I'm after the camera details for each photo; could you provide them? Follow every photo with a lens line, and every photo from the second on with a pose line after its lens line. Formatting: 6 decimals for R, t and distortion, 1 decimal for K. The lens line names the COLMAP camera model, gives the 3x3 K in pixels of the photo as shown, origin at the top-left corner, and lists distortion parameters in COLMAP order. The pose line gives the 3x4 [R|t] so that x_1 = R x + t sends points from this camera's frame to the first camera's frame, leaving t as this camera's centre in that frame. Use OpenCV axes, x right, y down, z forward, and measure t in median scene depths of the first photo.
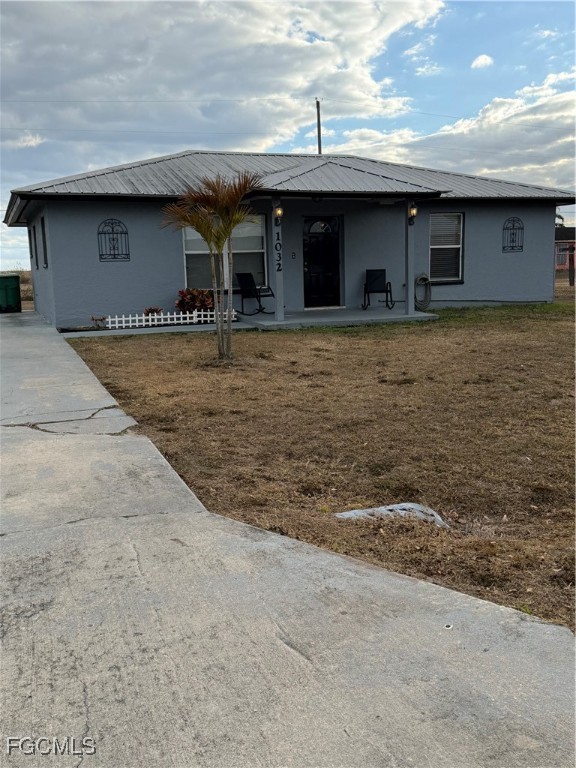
lens RADIAL K [[779.6, 0, 288.0], [0, 779.6, 384.0], [0, 0, 1]] dist [0.174184, -0.002992]
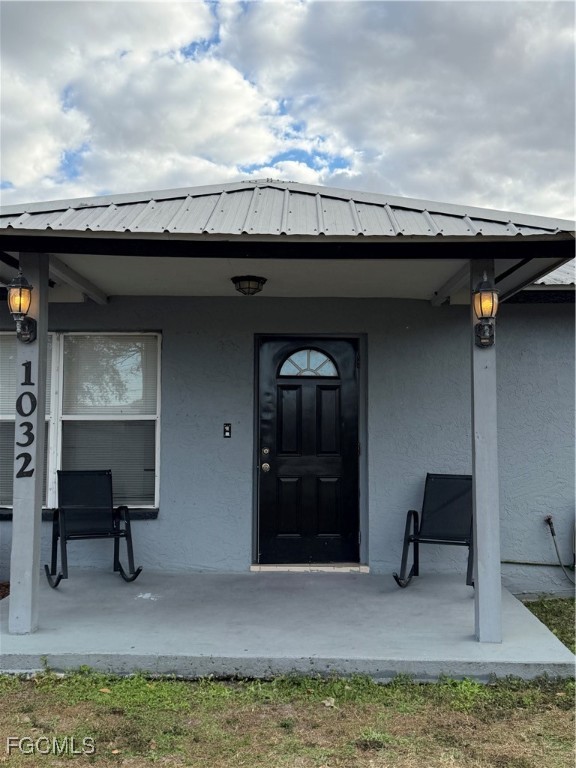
lens RADIAL K [[792.0, 0, 288.0], [0, 792.0, 384.0], [0, 0, 1]] dist [-0.004193, -0.002364]
pose [[0.923357, 0.010592, -0.383797, 0.203334], [-0.091128, 0.977101, -0.192272, -0.121901], [0.372972, 0.212510, 0.903178, 0.696176]]
